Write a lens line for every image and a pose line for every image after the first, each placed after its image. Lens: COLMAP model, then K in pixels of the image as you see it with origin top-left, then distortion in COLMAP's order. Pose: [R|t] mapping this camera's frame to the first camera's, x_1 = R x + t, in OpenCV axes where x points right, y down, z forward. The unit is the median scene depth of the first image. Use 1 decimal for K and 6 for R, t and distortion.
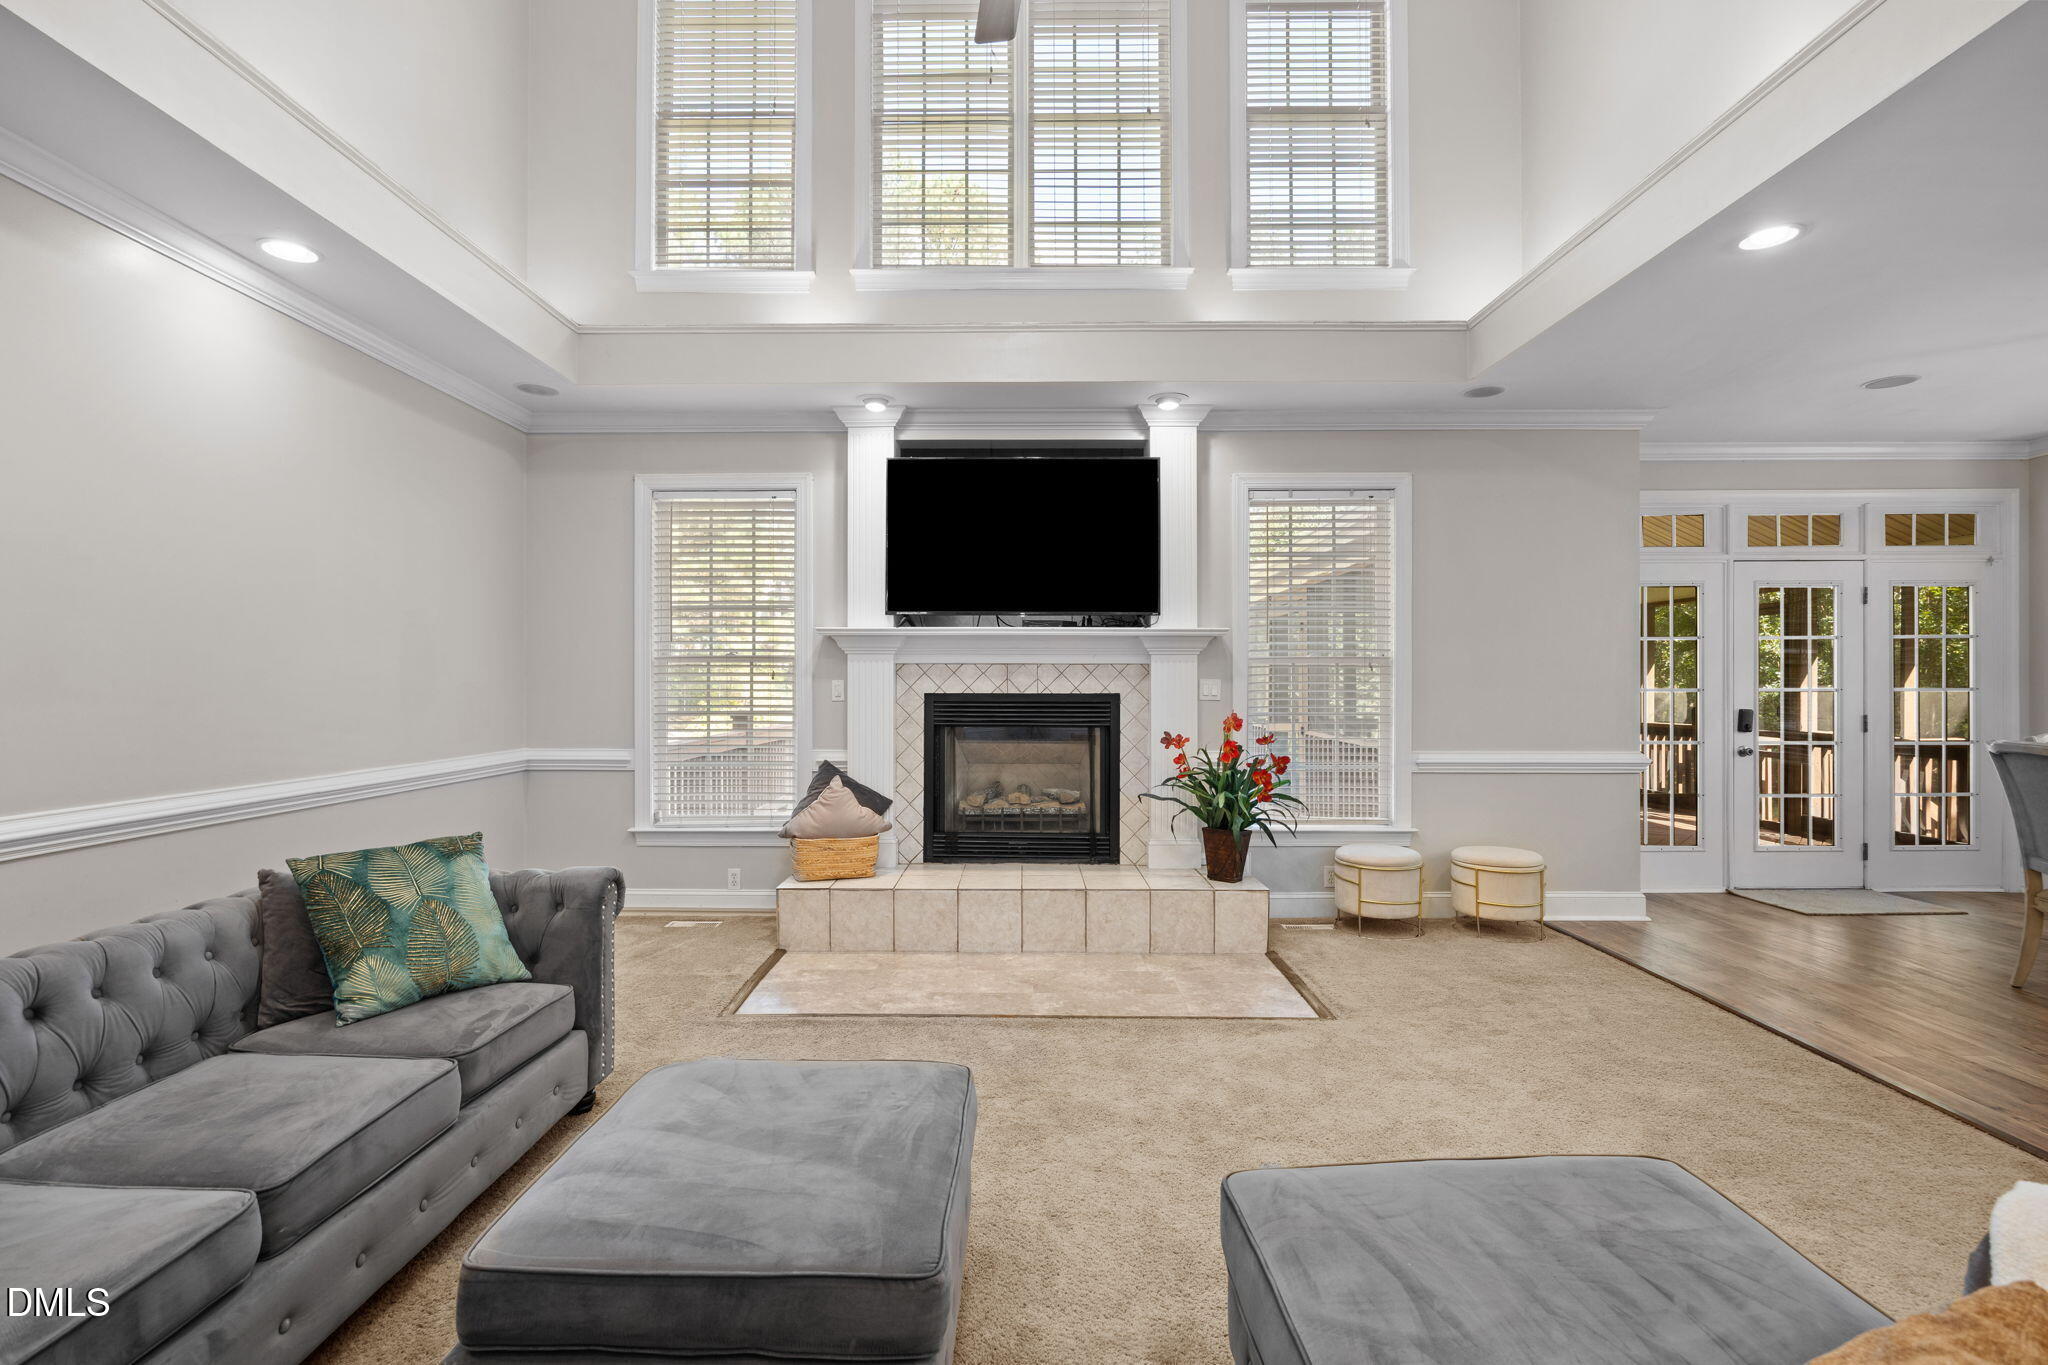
lens RADIAL K [[917.9, 0, 1011.0], [0, 917.9, 682.8], [0, 0, 1]] dist [-0.007040, 0.002153]
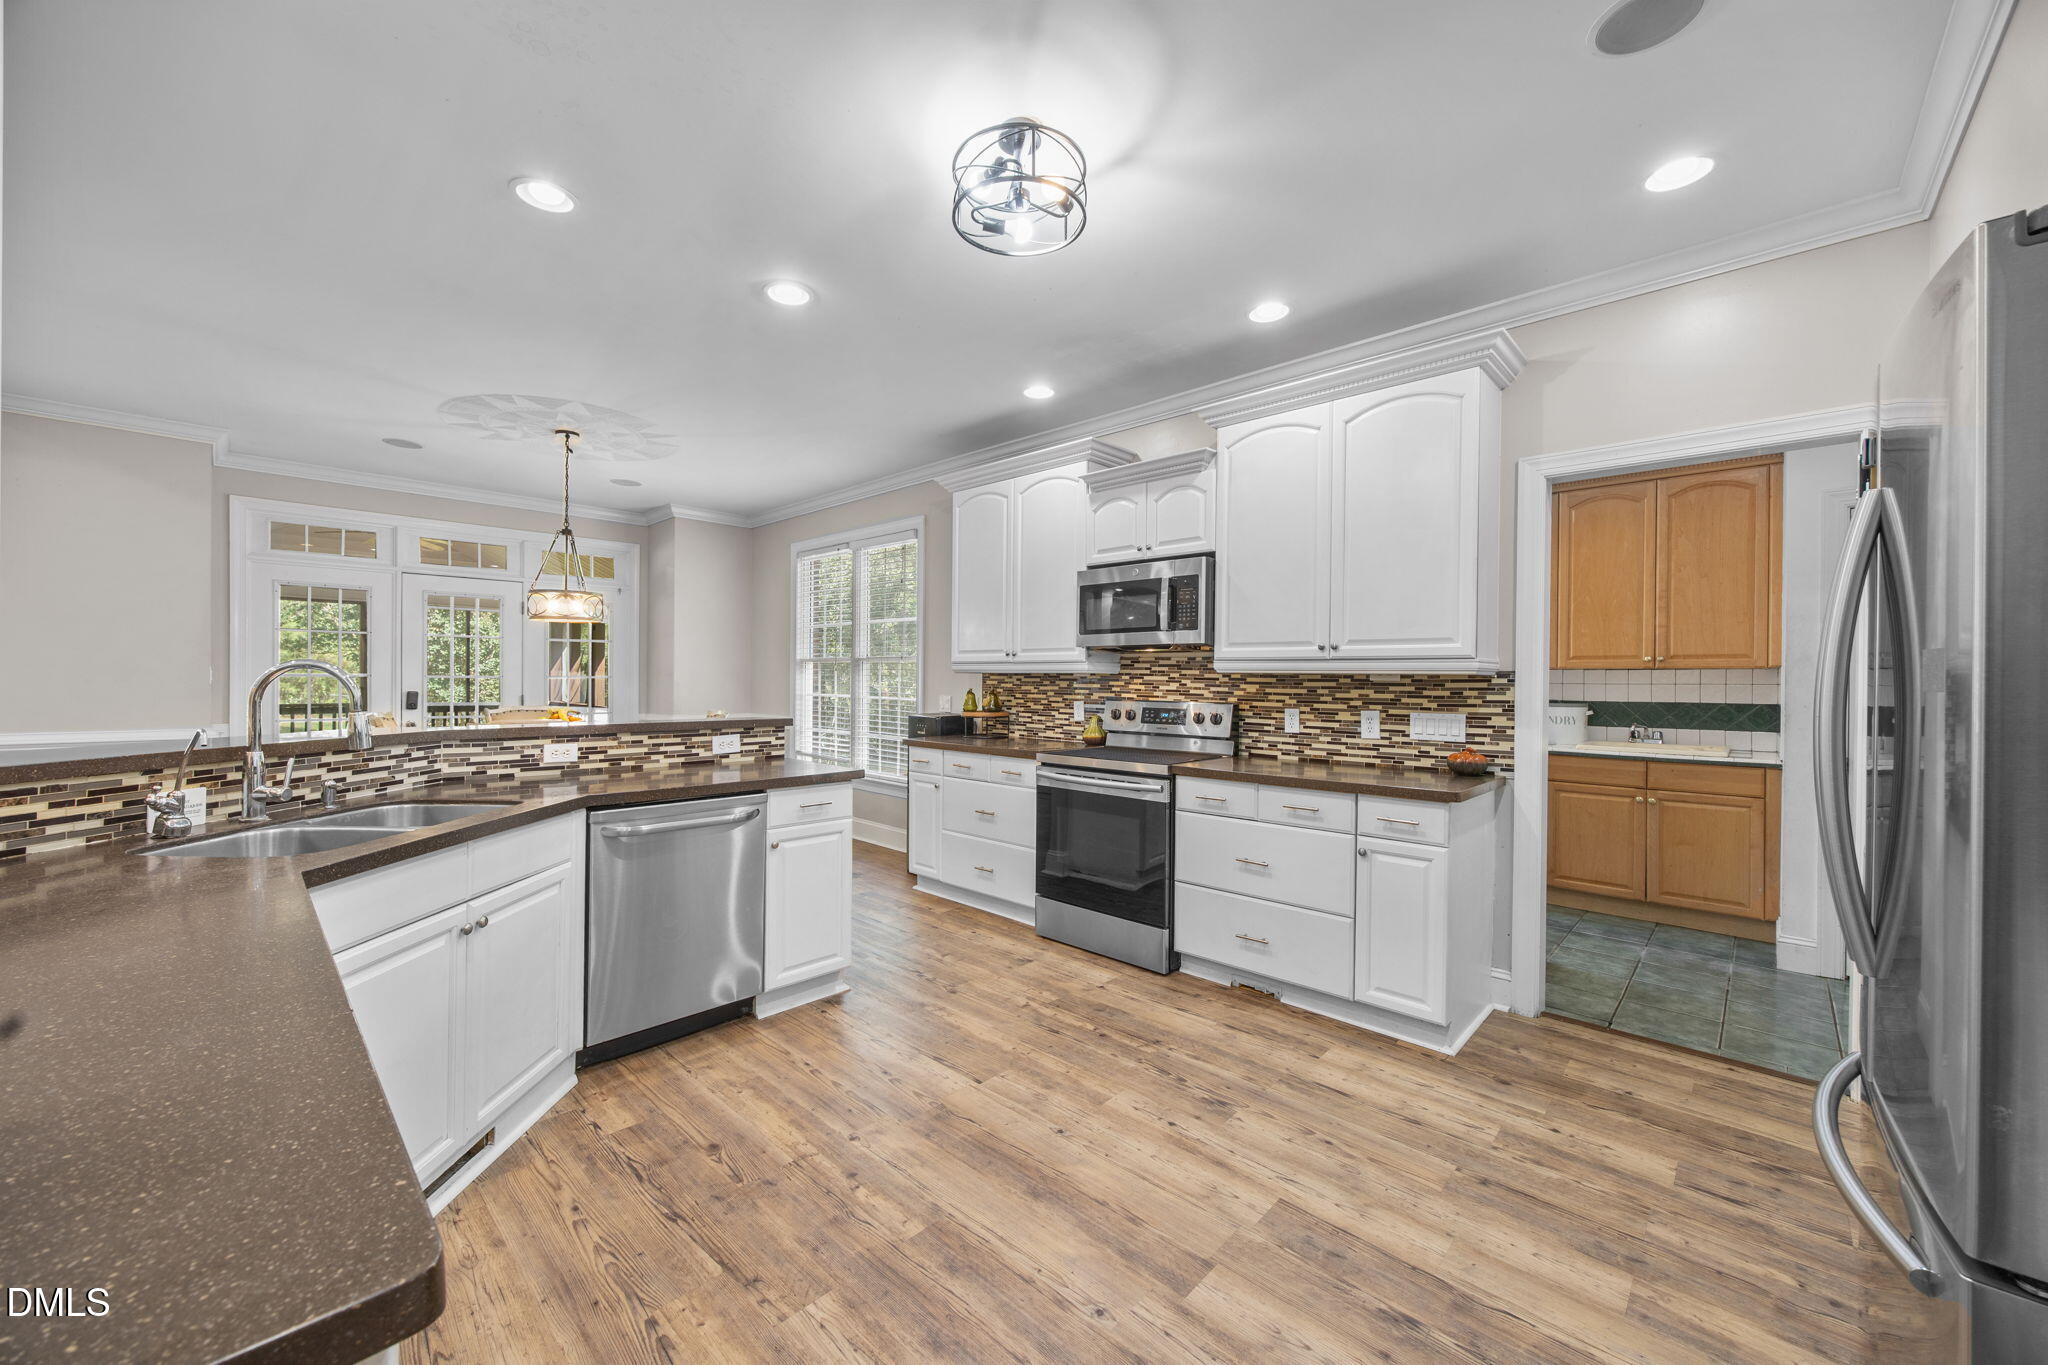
lens RADIAL K [[775.9, 0, 1009.0], [0, 775.9, 681.3], [0, 0, 1]] dist [0.003319, -0.001486]
pose [[0.688423, 0.003651, 0.725300, 0.678174], [-0.010786, 0.999928, 0.005204, 0.000611], [-0.725229, -0.011405, 0.688413, -0.379665]]
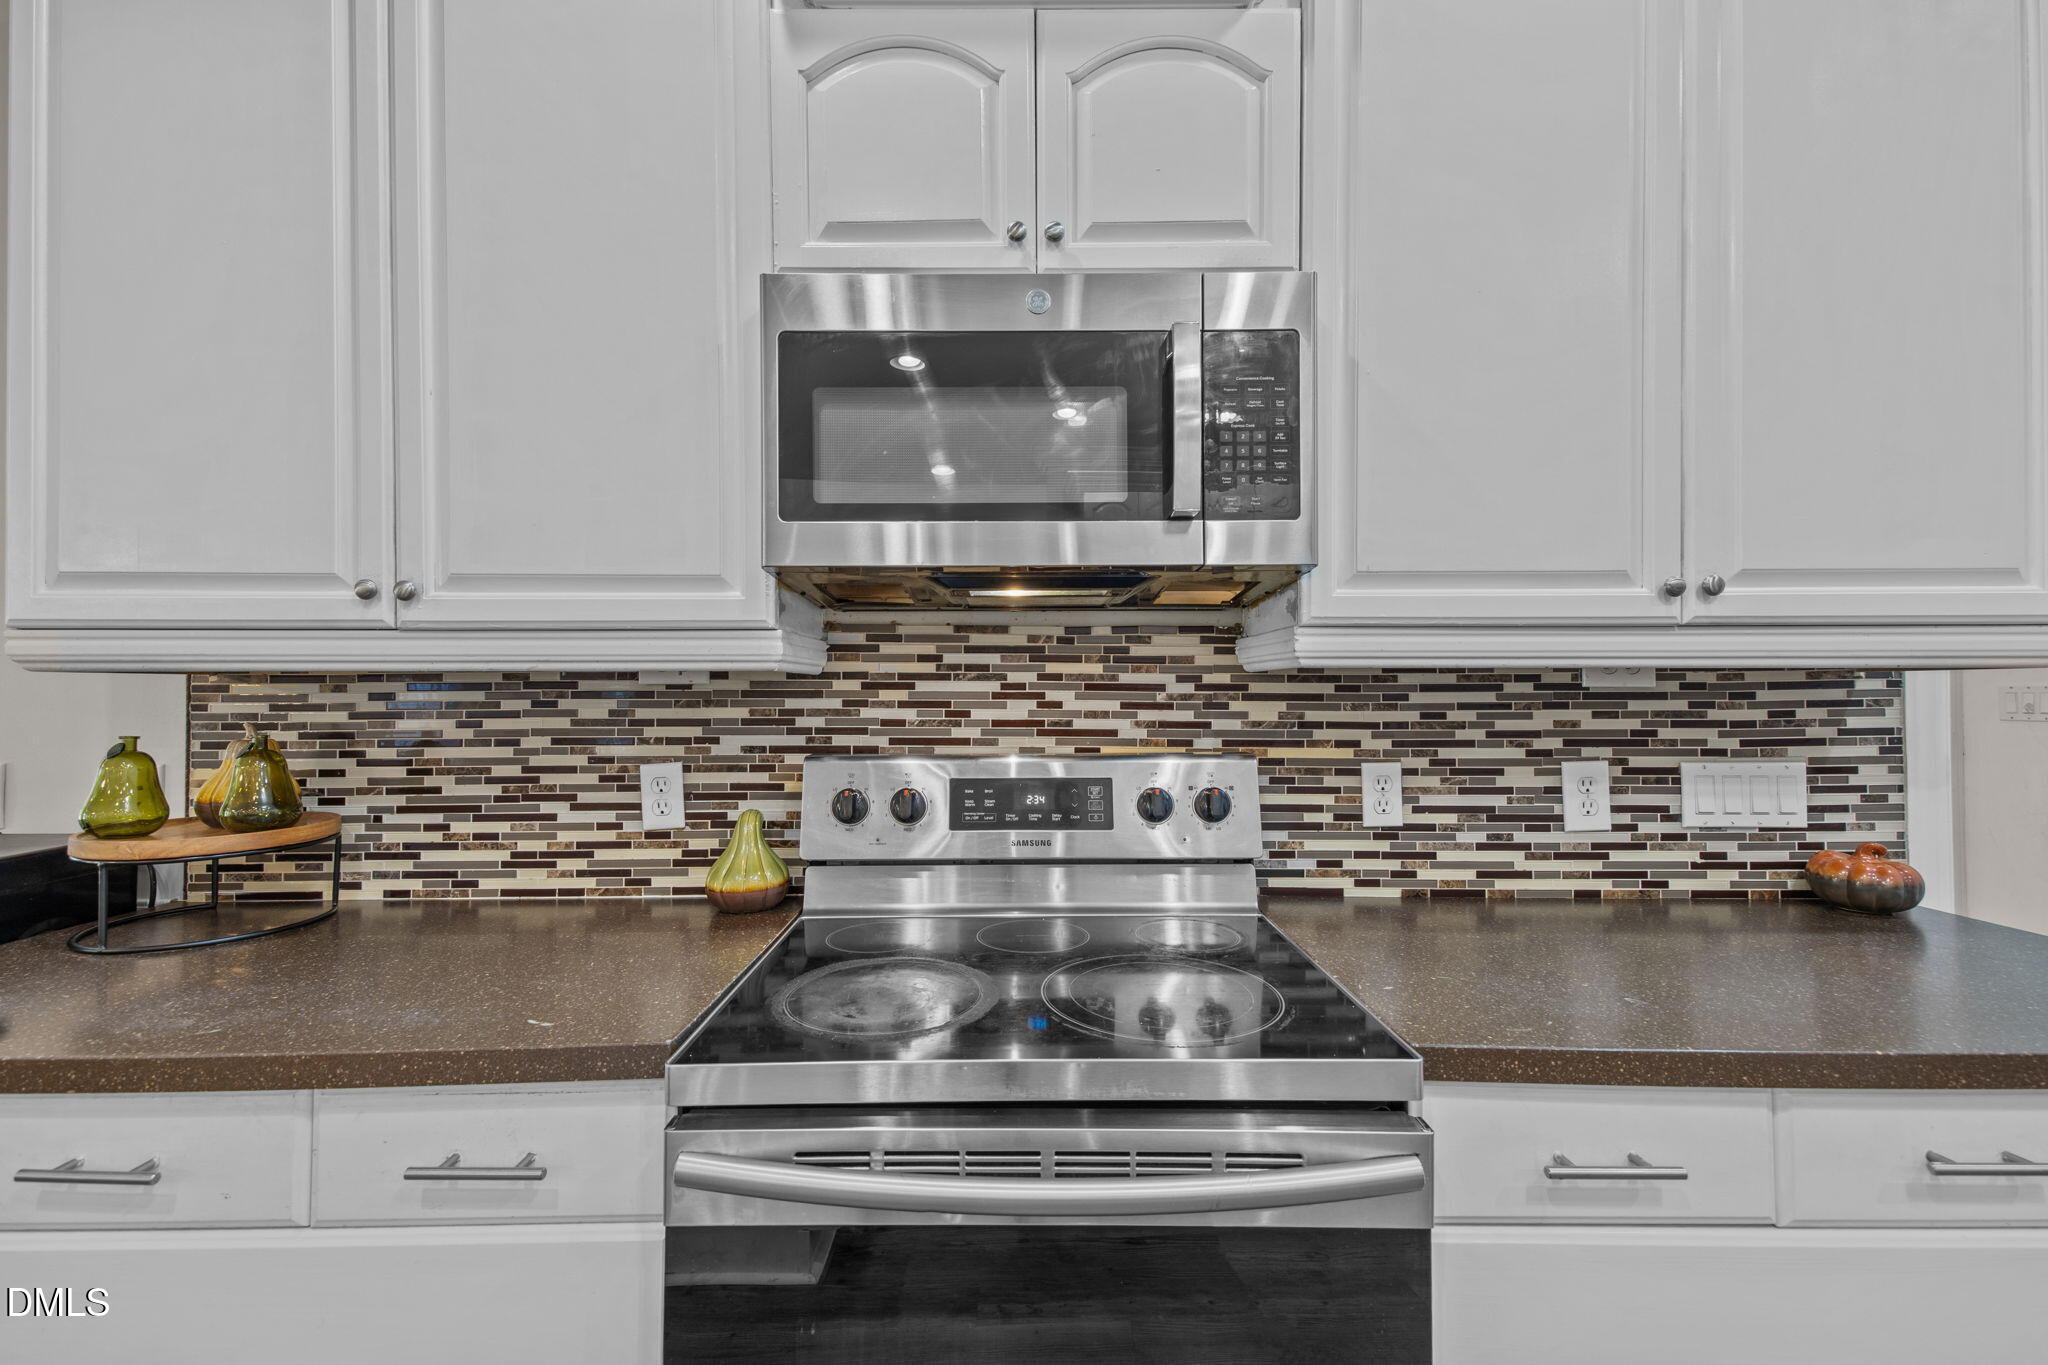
lens RADIAL K [[860.5, 0, 1040.8], [0, 860.5, 680.8], [0, 0, 1]] dist [-0.000902, -0.000745]
pose [[-0.019058, 0.015781, 0.999694, 1.093372], [-0.000810, 0.999875, -0.015800, 0.002990], [-0.999818, -0.001111, -0.019043, 0.063815]]
